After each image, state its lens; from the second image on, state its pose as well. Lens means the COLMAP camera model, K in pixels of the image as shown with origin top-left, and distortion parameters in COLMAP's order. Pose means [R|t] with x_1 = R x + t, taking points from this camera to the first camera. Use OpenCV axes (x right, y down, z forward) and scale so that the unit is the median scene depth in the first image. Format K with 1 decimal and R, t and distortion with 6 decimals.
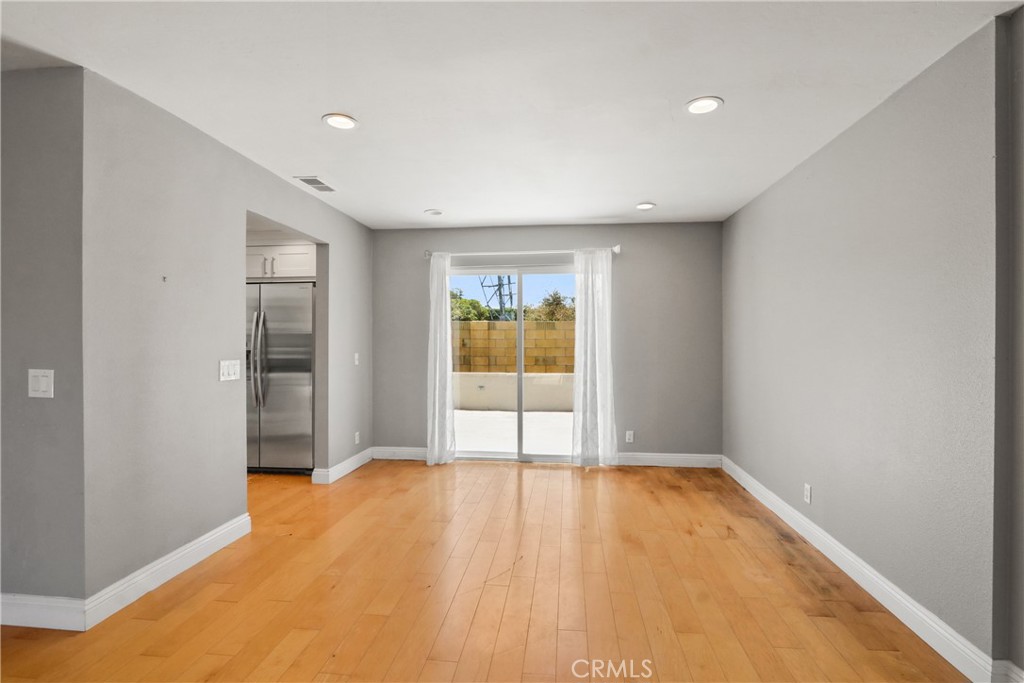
lens RADIAL K [[483.0, 0, 521.1], [0, 483.0, 337.1], [0, 0, 1]] dist [-0.003985, -0.000144]
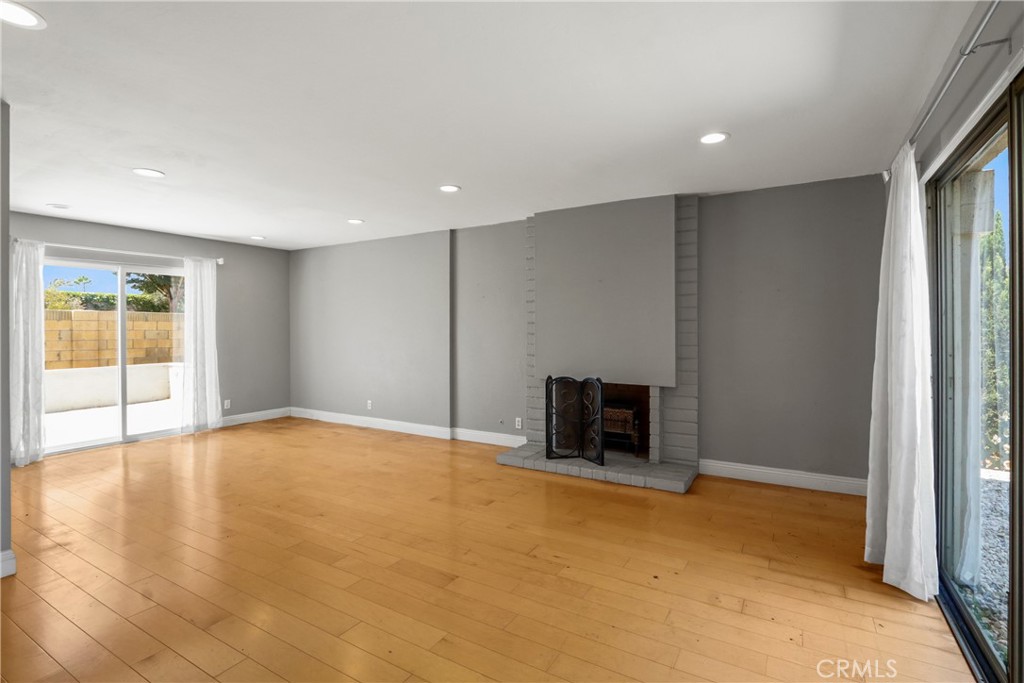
lens RADIAL K [[483.0, 0, 521.1], [0, 483.0, 337.1], [0, 0, 1]] dist [-0.003985, -0.000144]
pose [[0.419347, -0.016511, 0.907676, -0.638278], [0.005915, 0.999863, 0.015455, 0.007101], [-0.907807, -0.001112, 0.419387, -0.280953]]
